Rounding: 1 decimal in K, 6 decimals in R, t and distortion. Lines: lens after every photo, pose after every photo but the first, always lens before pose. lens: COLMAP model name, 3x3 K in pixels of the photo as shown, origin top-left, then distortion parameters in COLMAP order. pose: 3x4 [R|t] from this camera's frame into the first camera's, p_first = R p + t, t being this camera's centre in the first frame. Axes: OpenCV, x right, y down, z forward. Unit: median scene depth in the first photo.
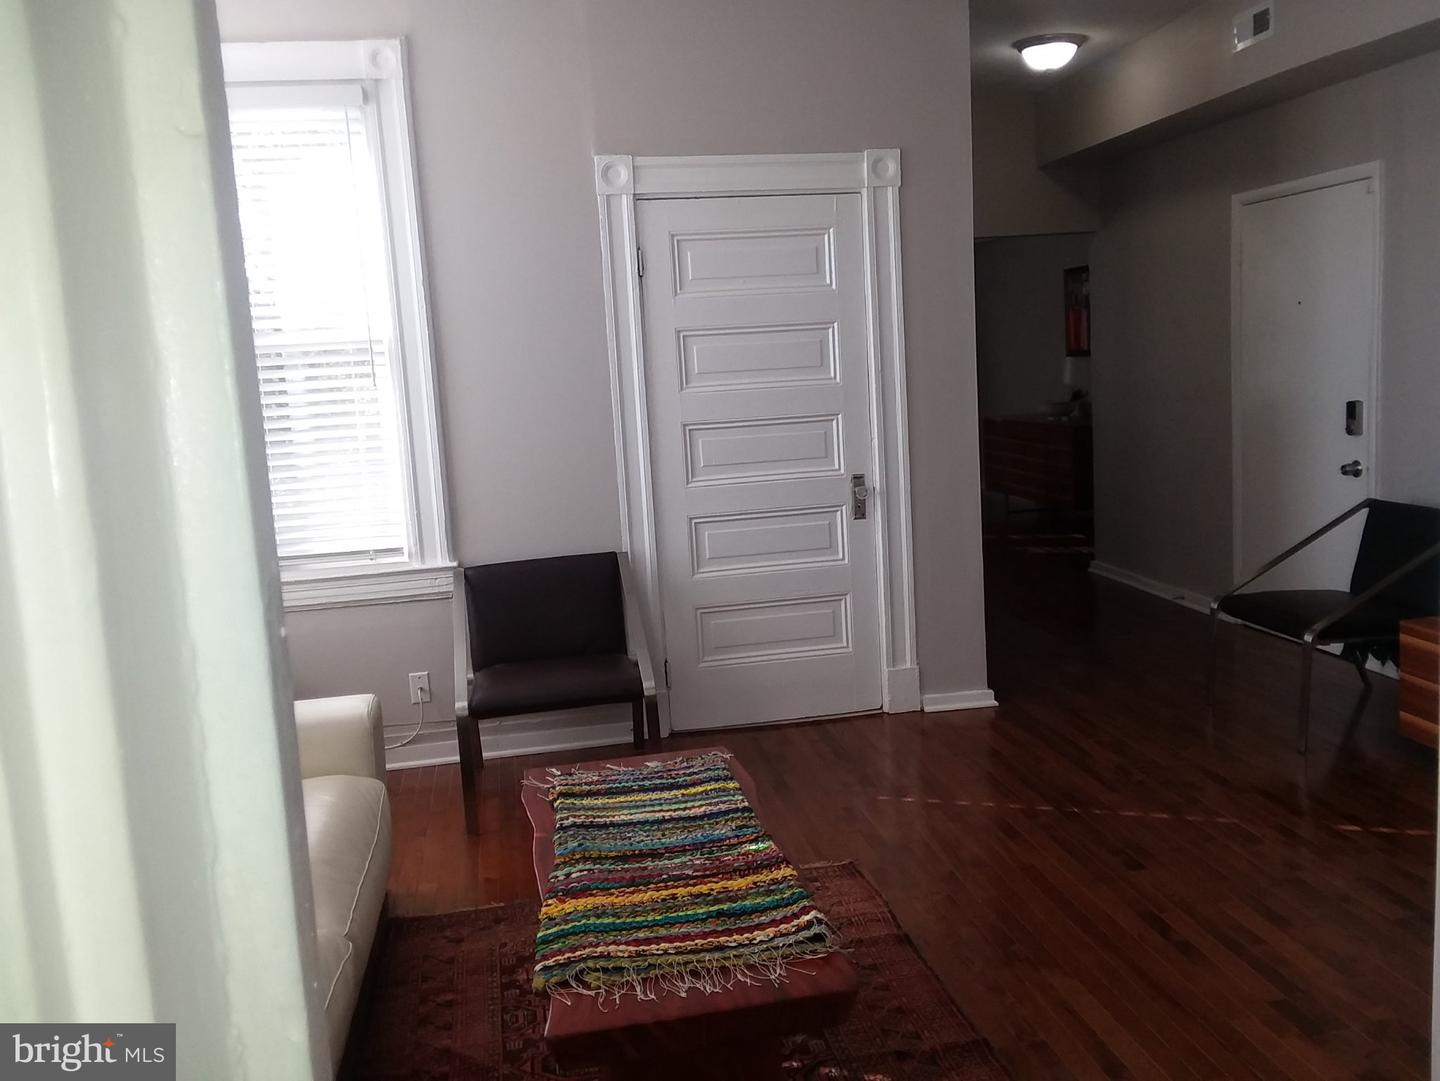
lens RADIAL K [[1280.5, 0, 758.8], [0, 1280.5, 536.6], [0, 0, 1]] dist [0.053212, -0.068793]
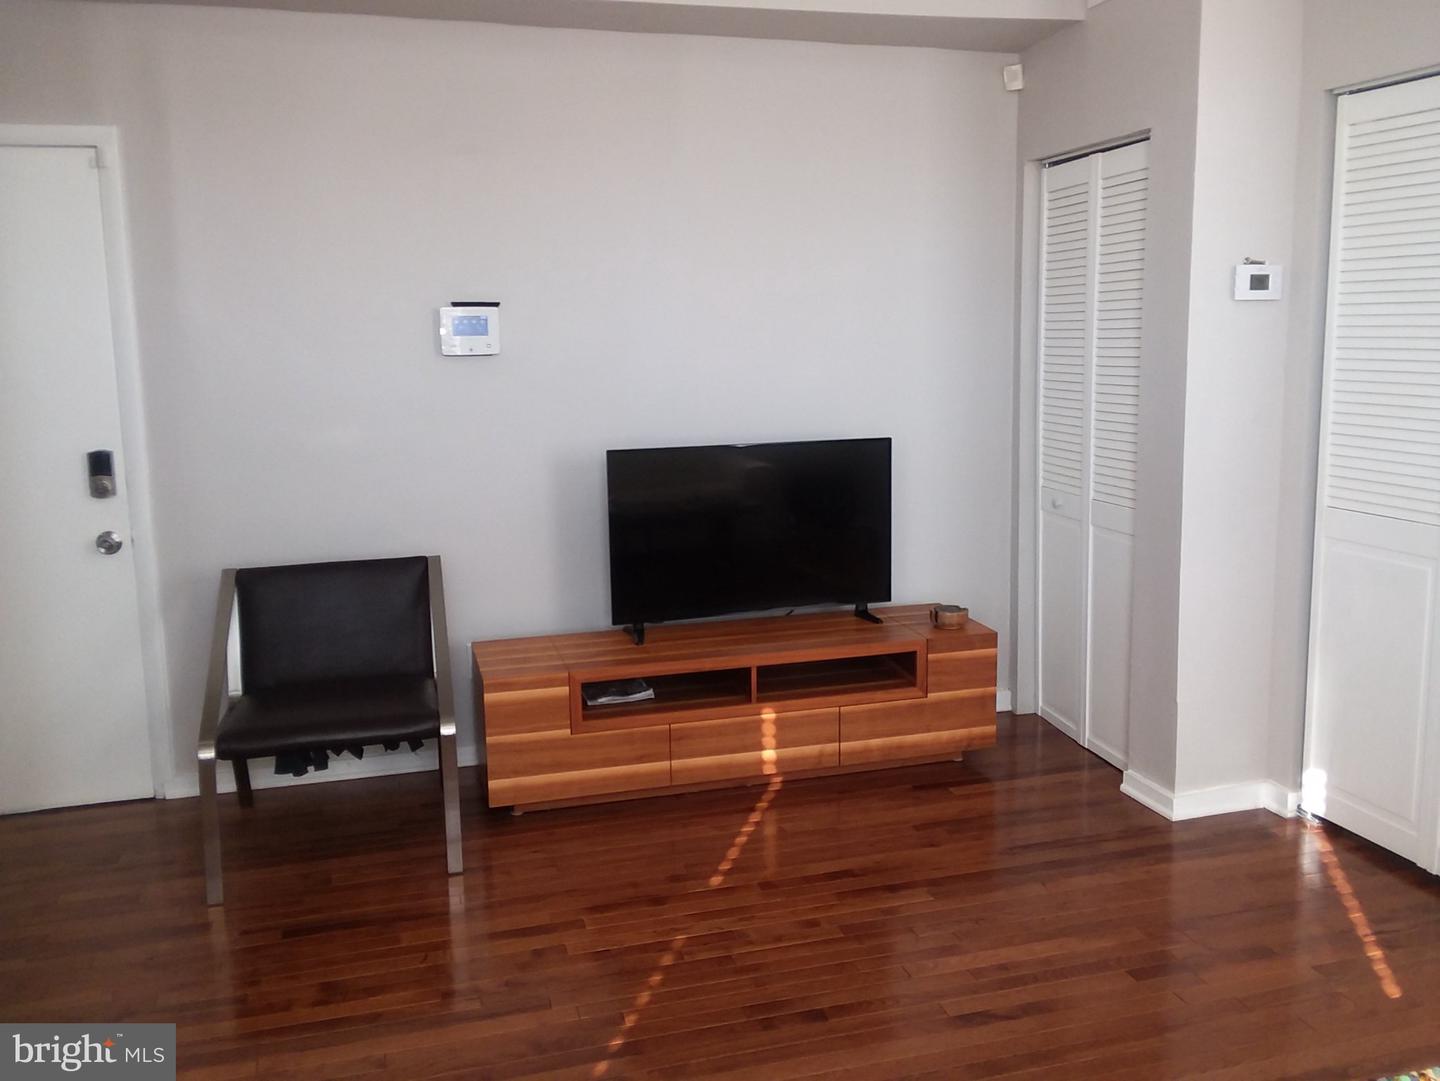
lens RADIAL K [[1280.5, 0, 716.4], [0, 1280.5, 535.8], [0, 0, 1]] dist [0.053212, -0.068793]
pose [[-0.087404, -0.109285, 0.990160, -0.381090], [0.168328, 0.978051, 0.122808, -0.114547], [-0.981848, 0.177405, -0.067090, 0.919699]]
